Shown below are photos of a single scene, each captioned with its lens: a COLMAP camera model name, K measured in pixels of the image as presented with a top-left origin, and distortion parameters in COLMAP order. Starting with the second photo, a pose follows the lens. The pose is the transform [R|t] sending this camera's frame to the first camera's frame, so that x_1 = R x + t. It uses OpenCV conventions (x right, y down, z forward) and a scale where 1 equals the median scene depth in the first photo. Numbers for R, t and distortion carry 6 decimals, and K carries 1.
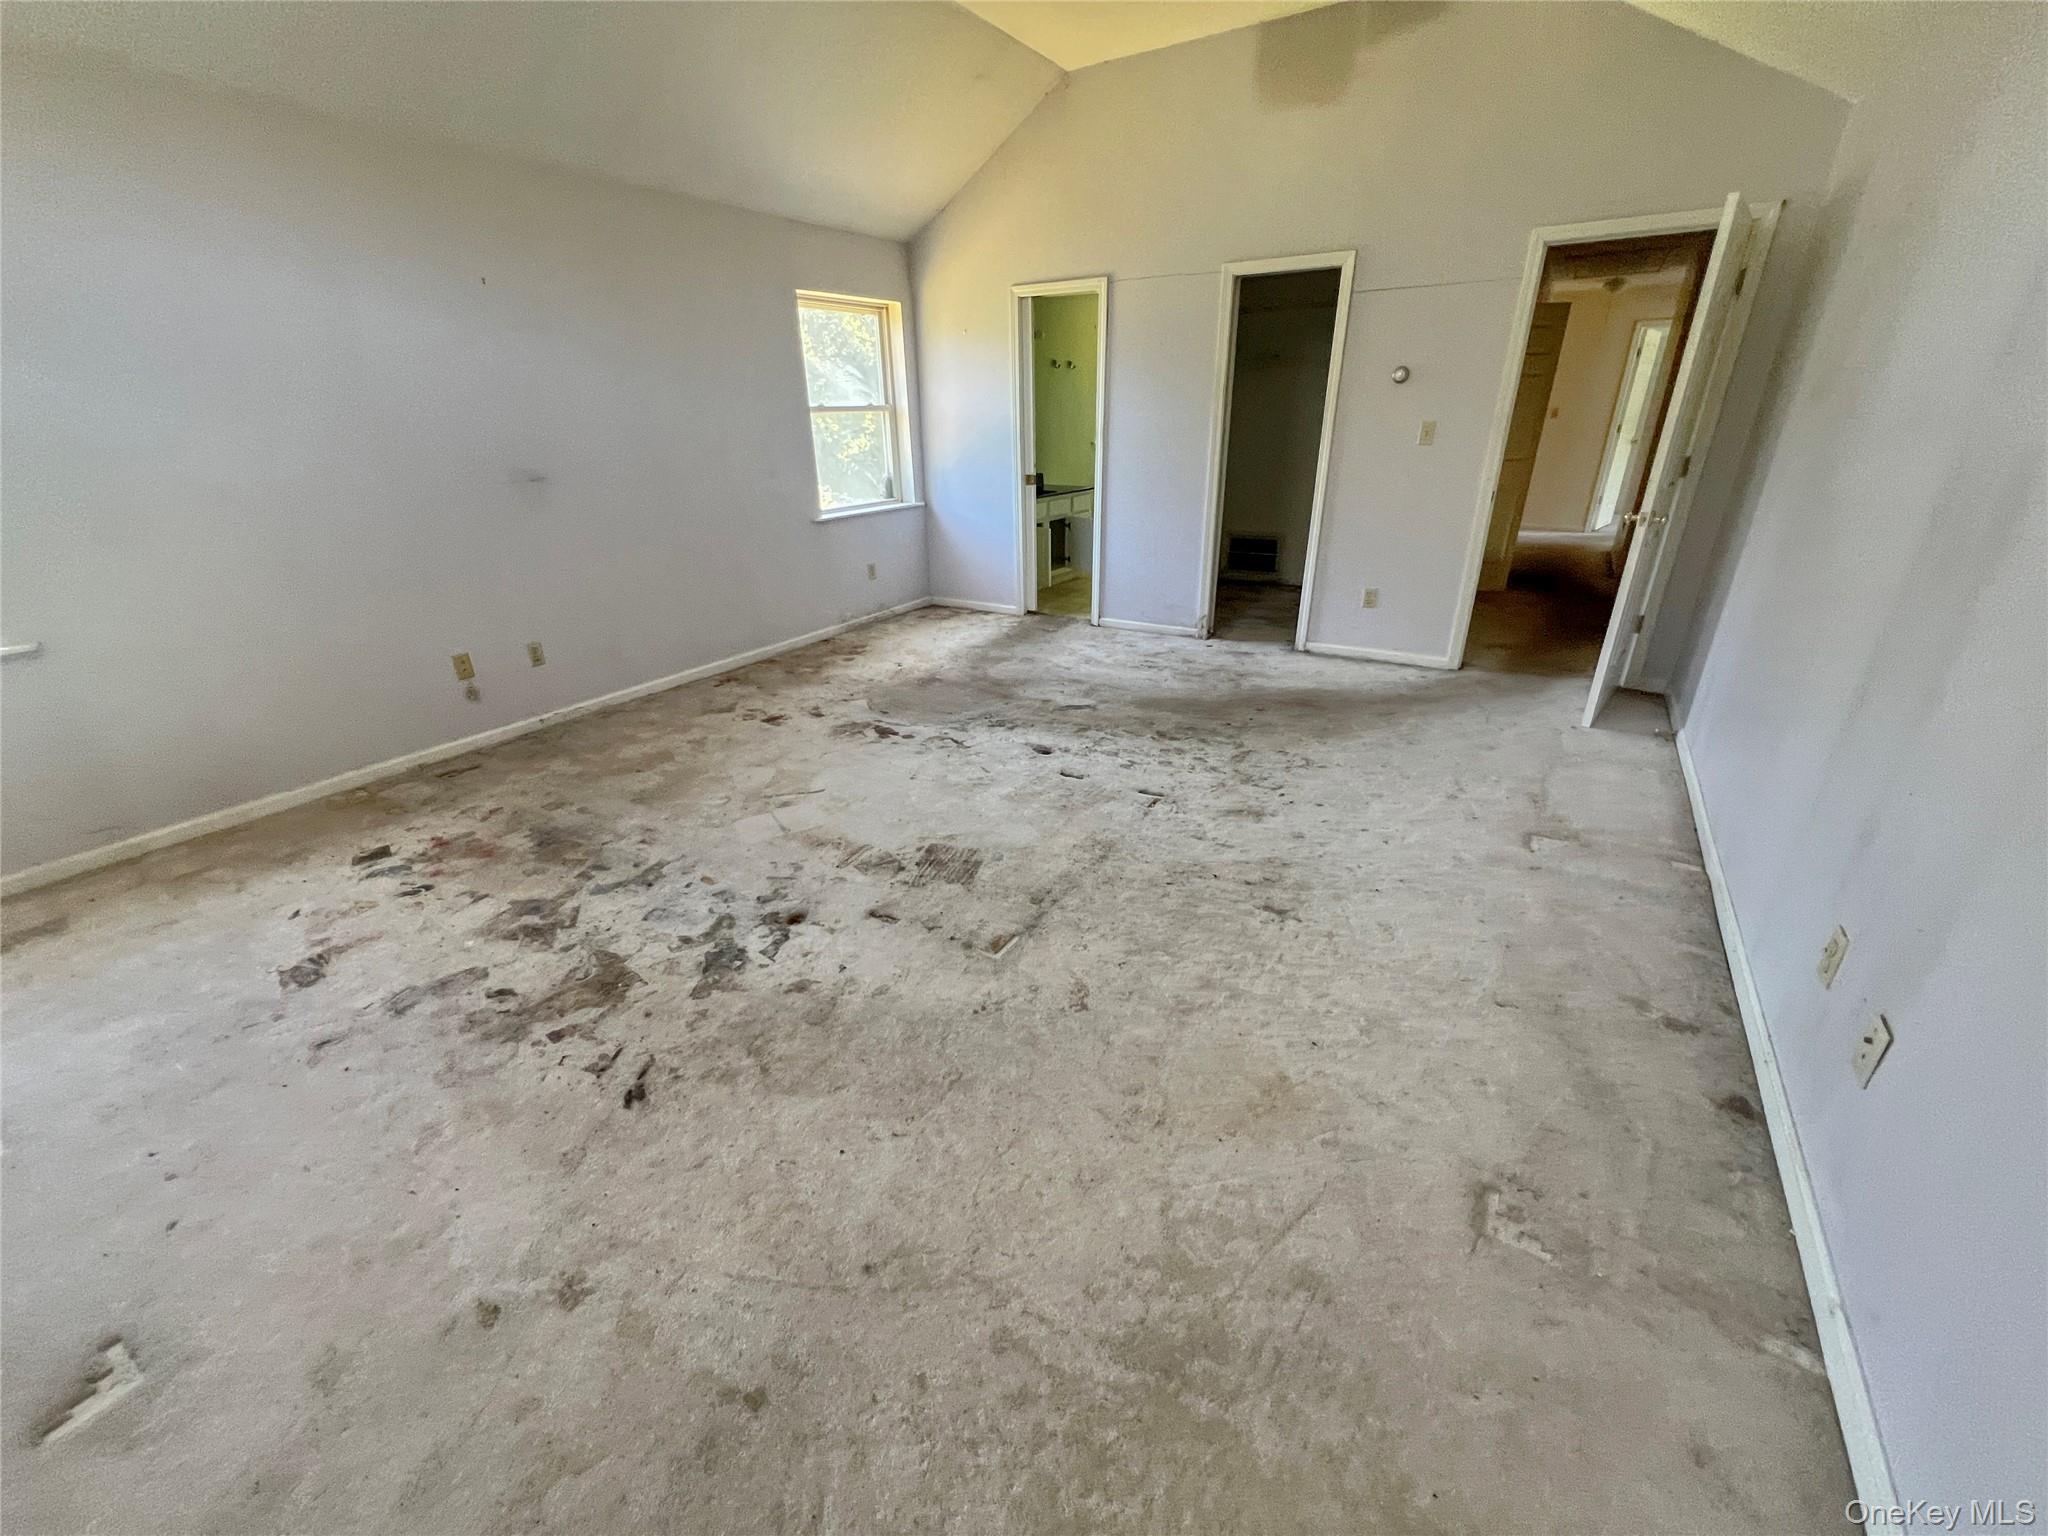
lens RADIAL K [[821.2, 0, 1018.6], [0, 821.2, 760.6], [0, 0, 1]] dist [-0.000808, -0.001005]
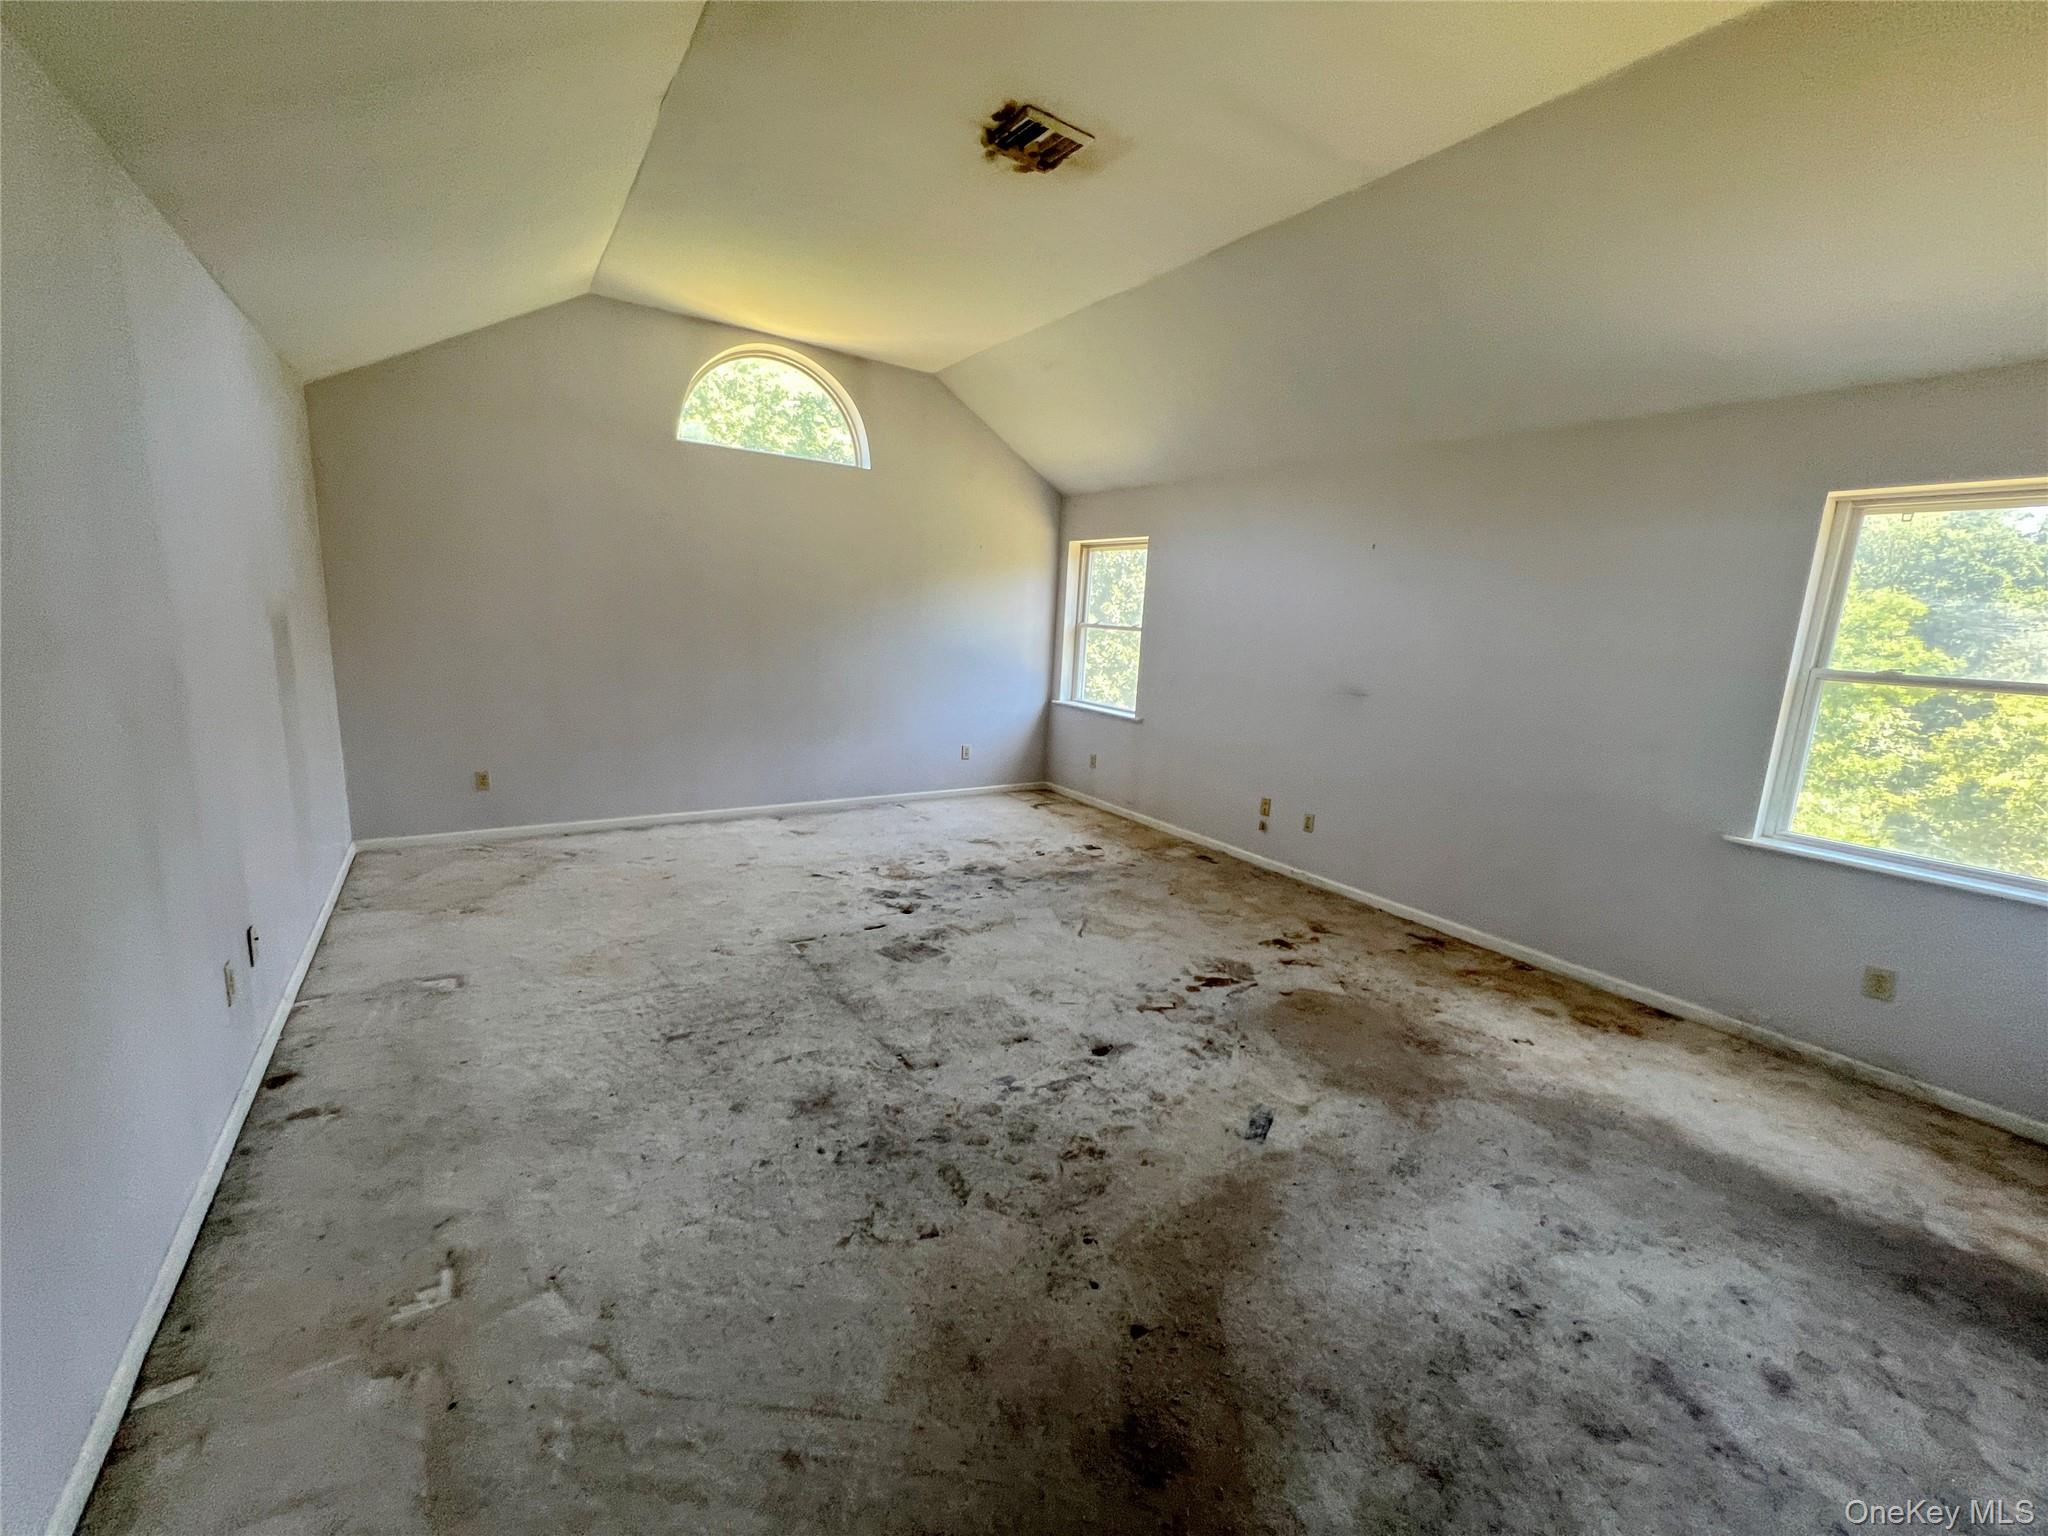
lens RADIAL K [[821.2, 0, 1030.9], [0, 821.2, 763.4], [0, 0, 1]] dist [-0.000808, -0.001005]
pose [[-0.399021, 0.164632, -0.902041, 0.717467], [-0.401913, 0.852811, 0.333435, -0.477495], [0.824165, 0.495590, -0.274122, 1.012976]]
